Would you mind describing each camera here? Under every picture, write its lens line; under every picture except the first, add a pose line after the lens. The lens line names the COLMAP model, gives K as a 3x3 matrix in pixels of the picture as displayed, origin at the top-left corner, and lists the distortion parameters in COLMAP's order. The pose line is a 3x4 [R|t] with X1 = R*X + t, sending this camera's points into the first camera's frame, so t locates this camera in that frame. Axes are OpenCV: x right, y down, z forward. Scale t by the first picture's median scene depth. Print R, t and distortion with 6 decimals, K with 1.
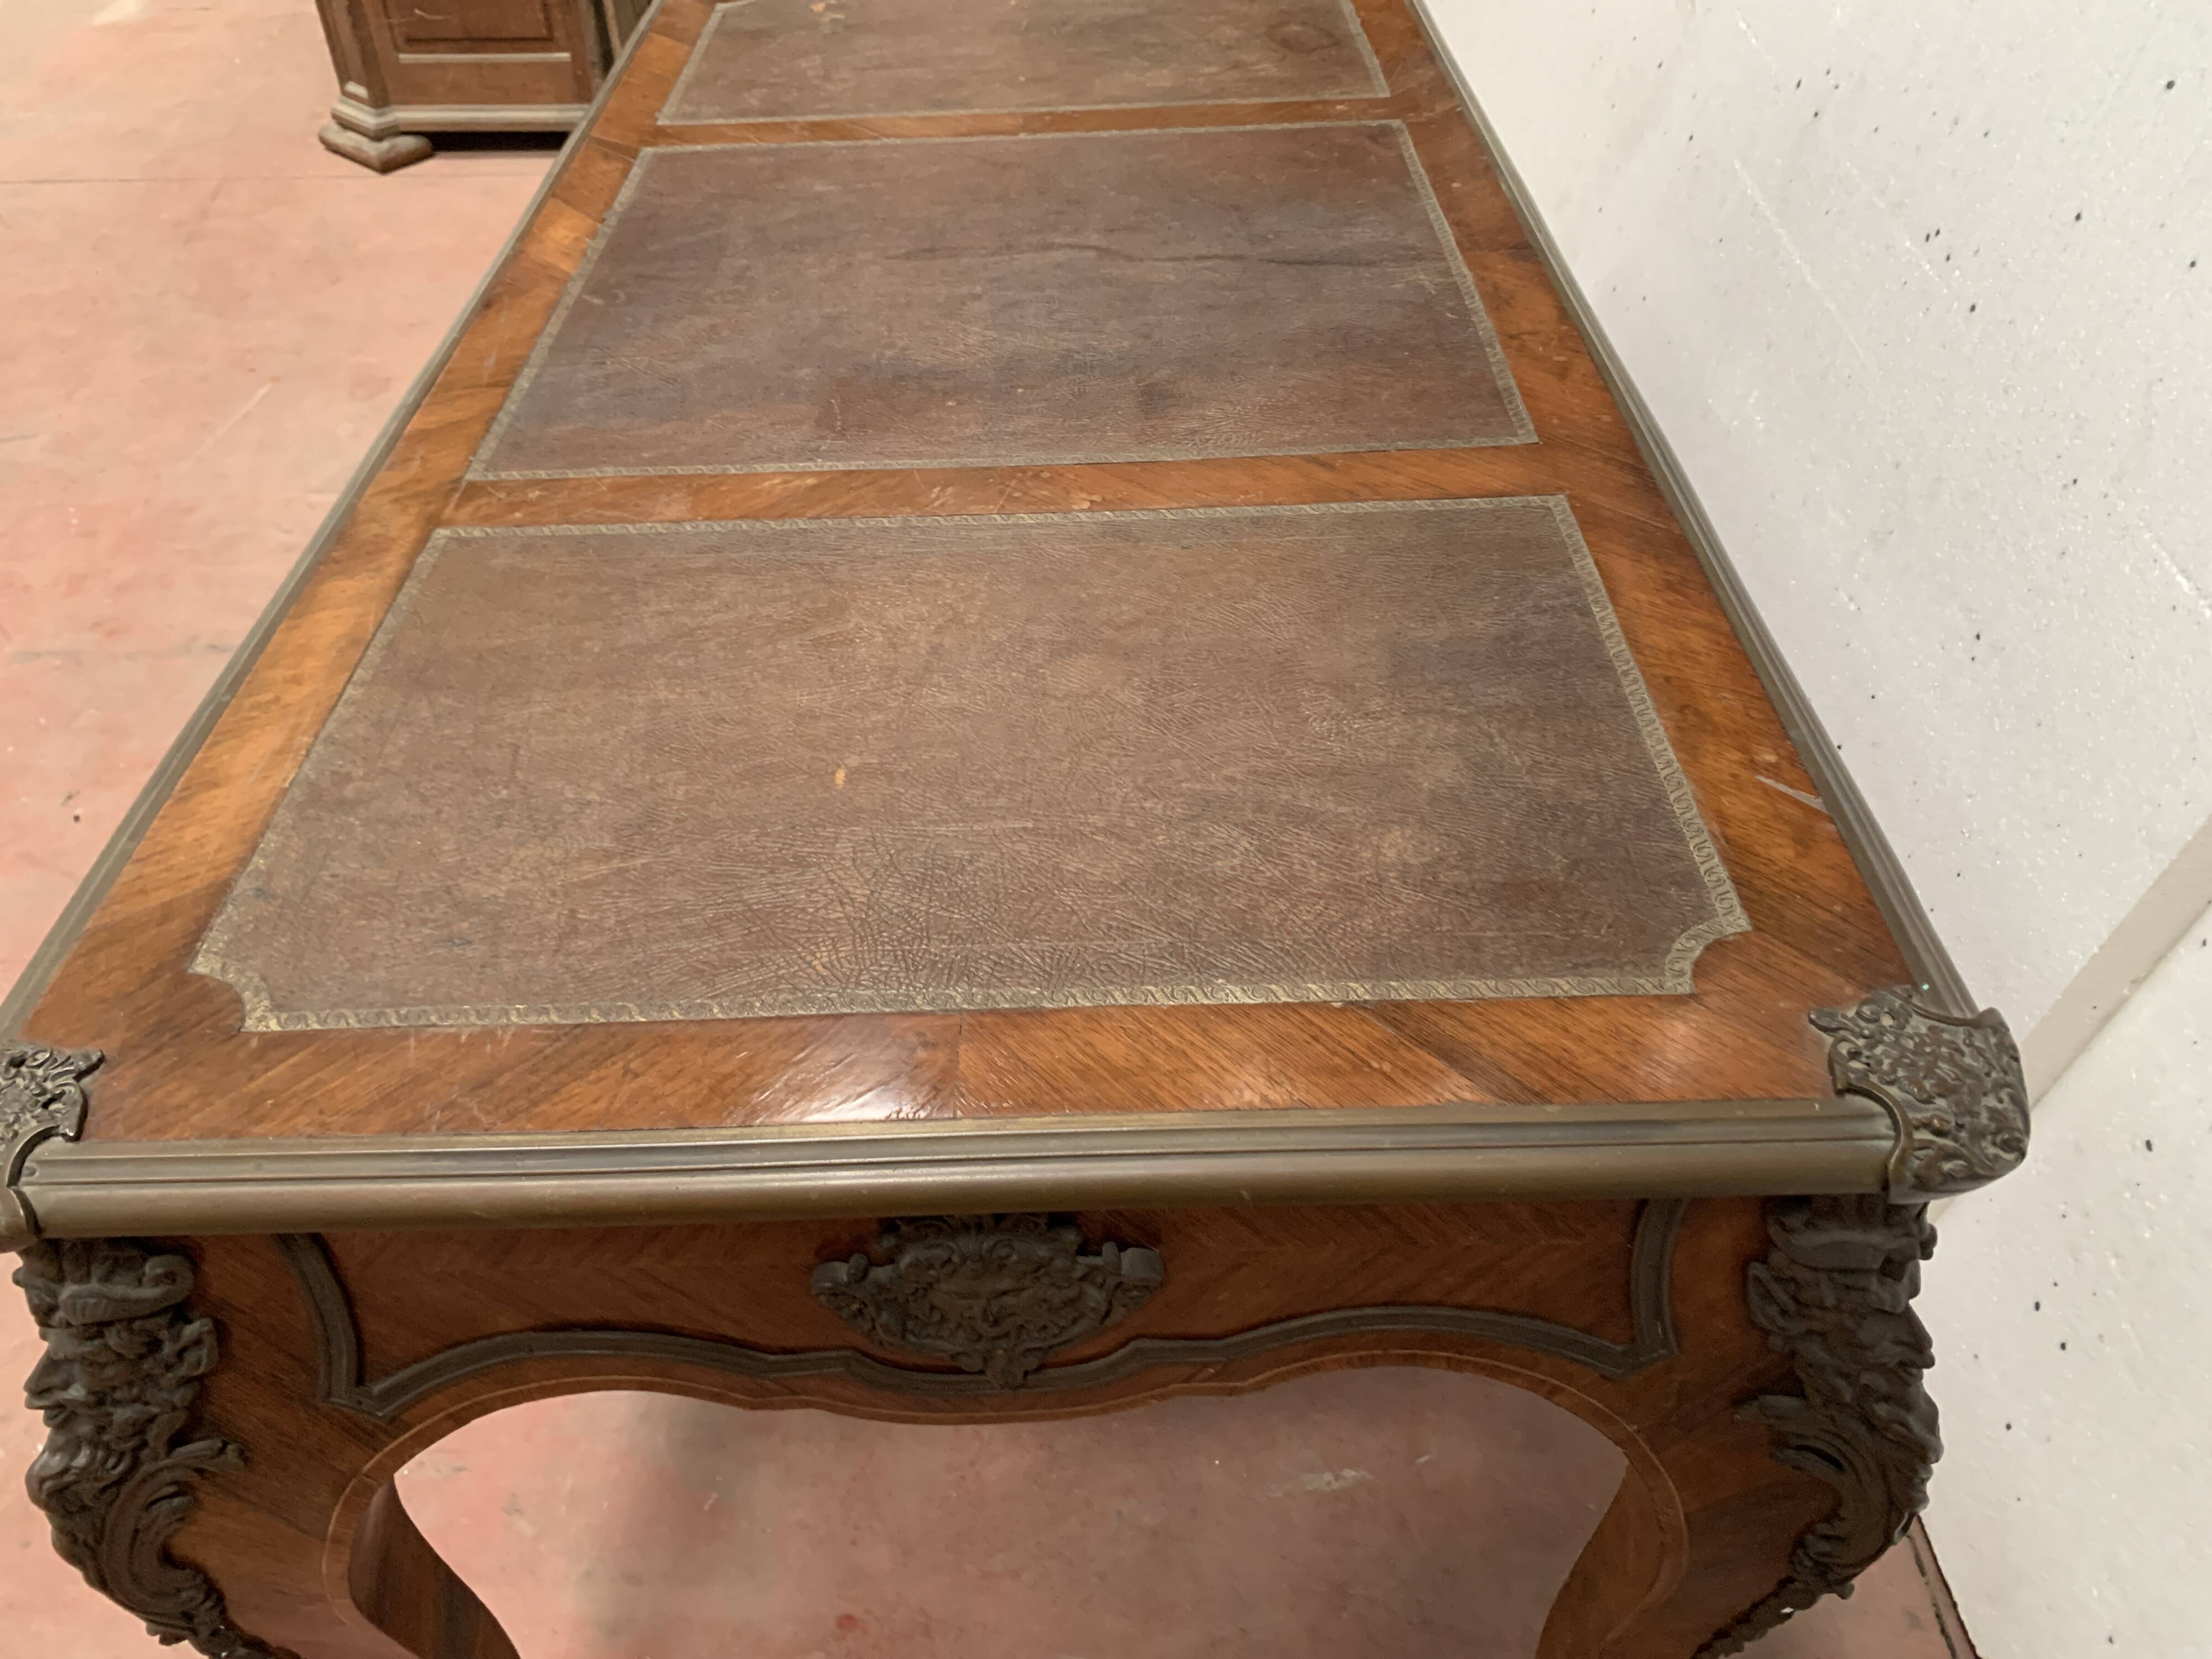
lens RADIAL K [[1713.1, 0, 1106.0], [0, 1713.1, 829.5], [0, 0, 1]] dist [0.009058, -0.010804]
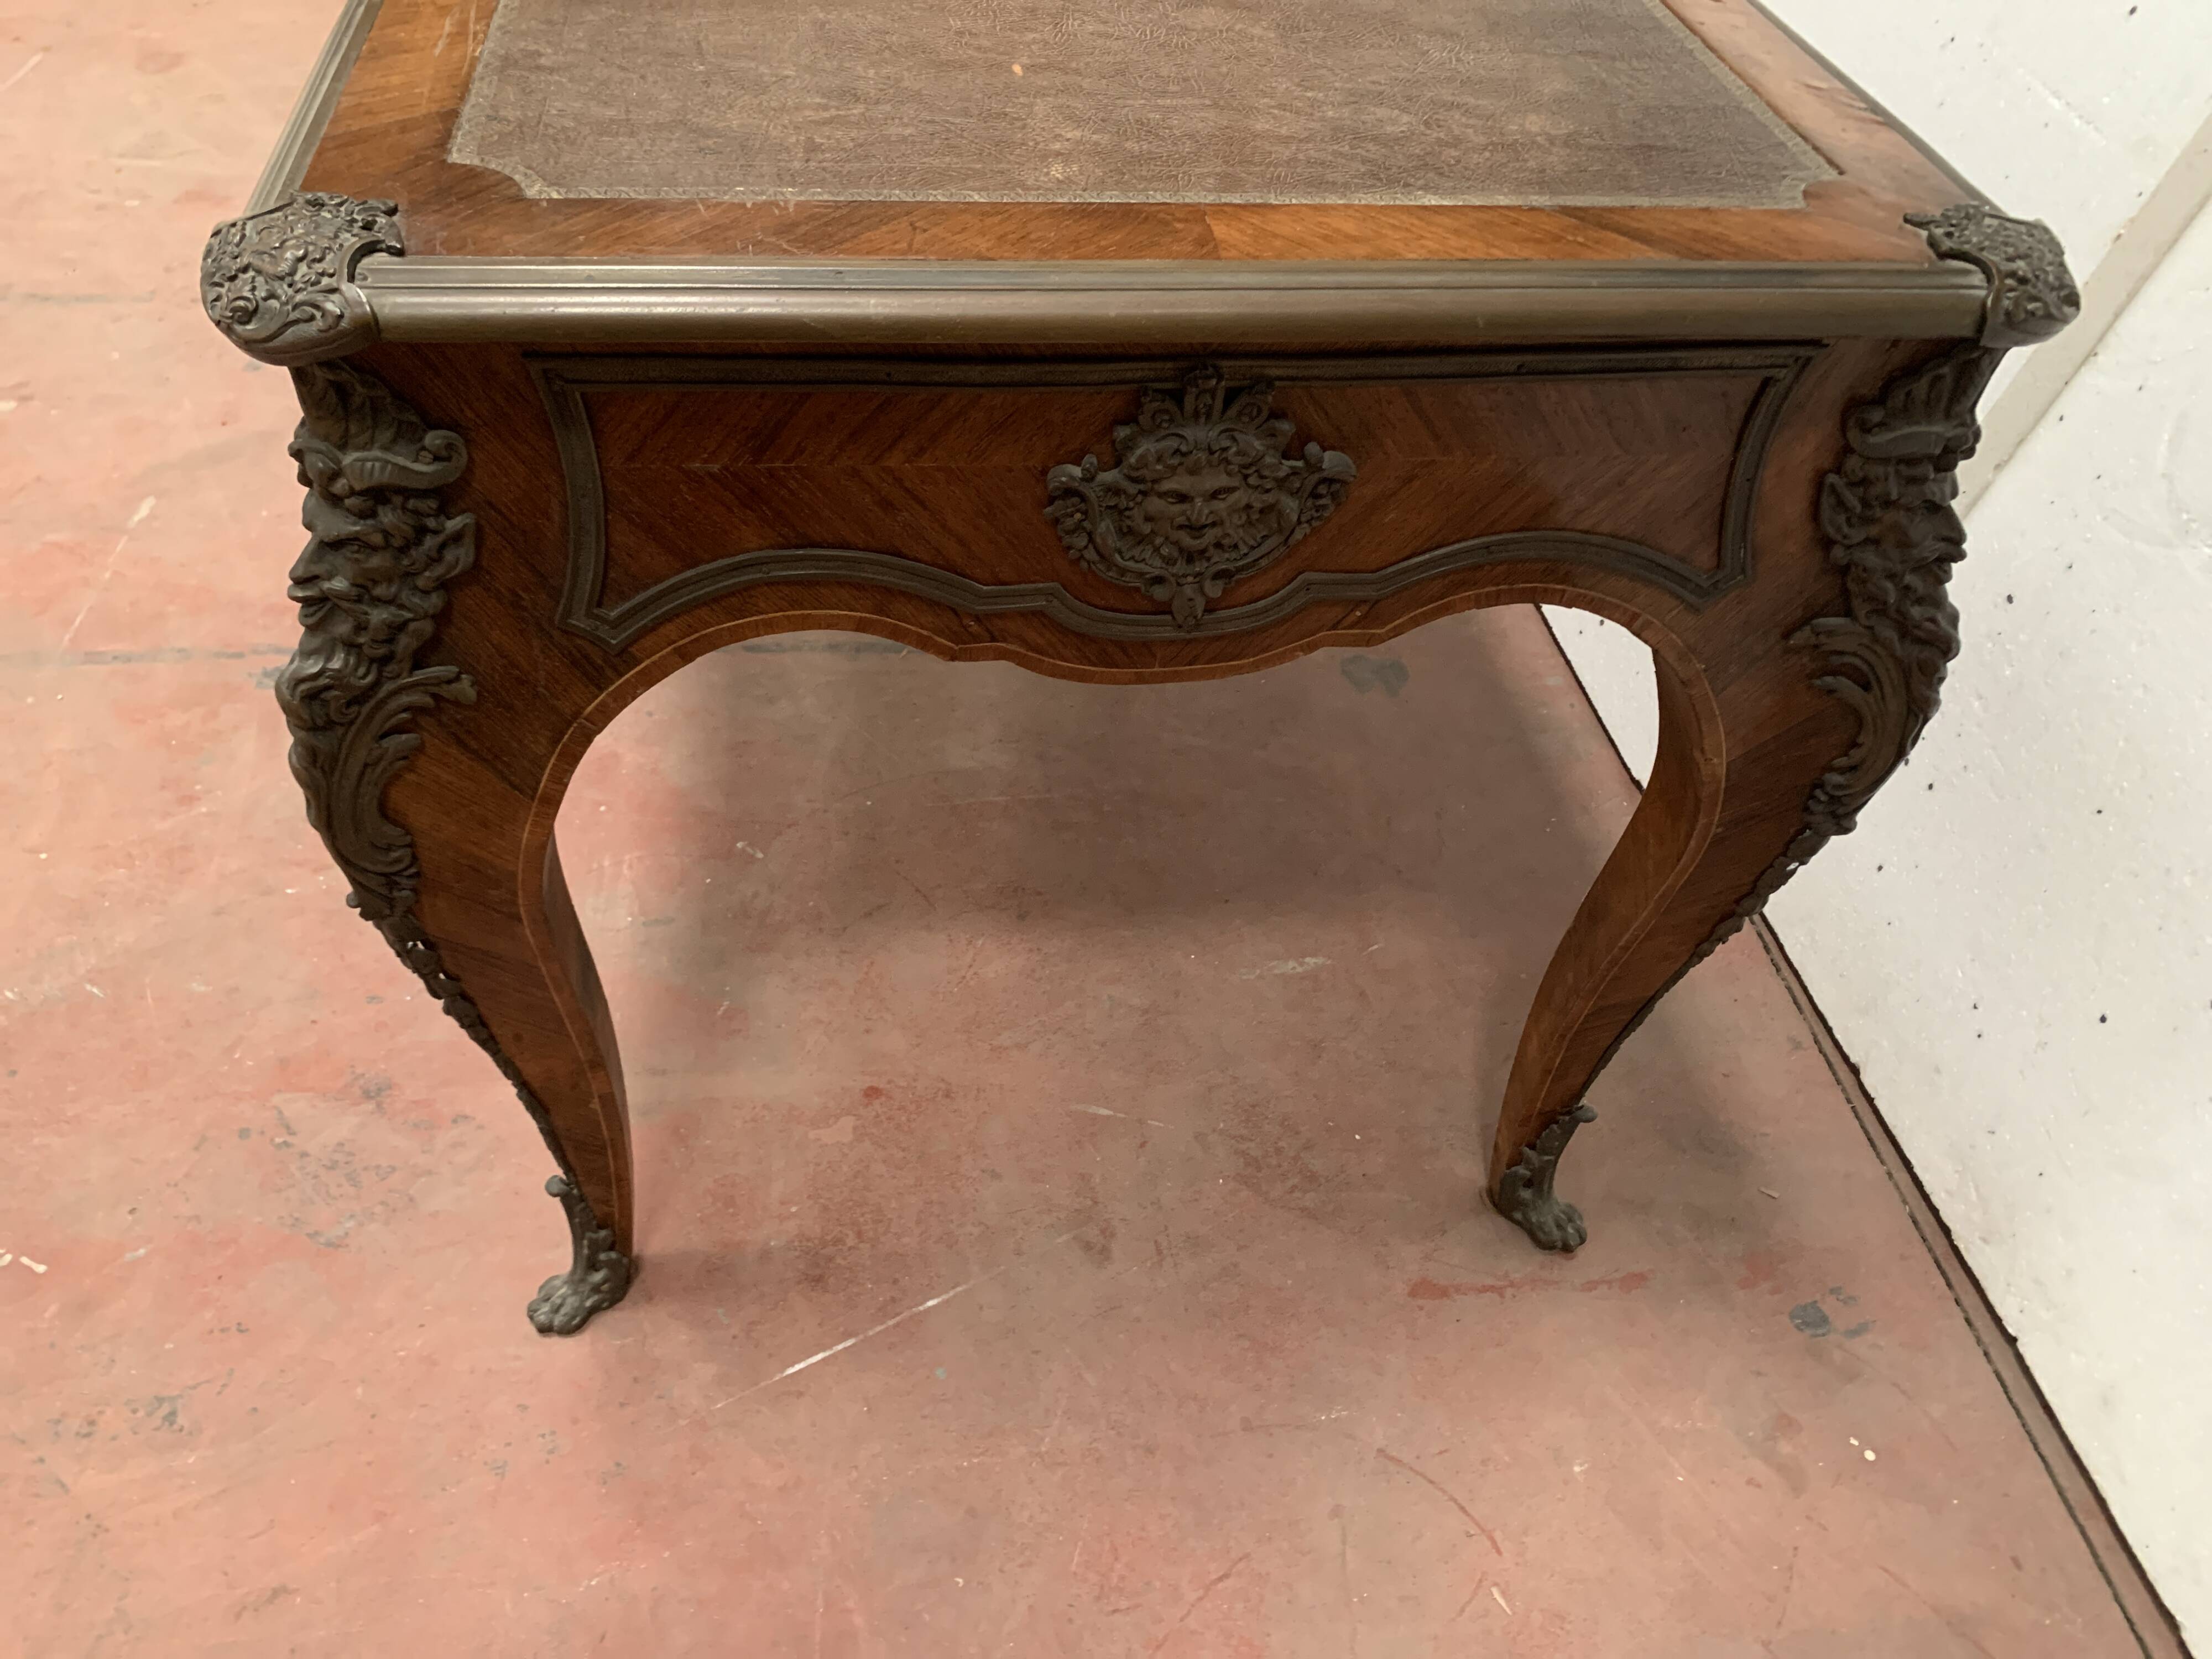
lens RADIAL K [[1707.6, 0, 1115.6], [0, 1707.6, 838.1], [0, 0, 1]] dist [0.051672, -0.087130]
pose [[0.986050, -0.019145, 0.165346, -0.309184], [0.006829, 0.997180, 0.074734, 0.403727], [-0.166310, -0.072562, 0.983400, -0.111646]]
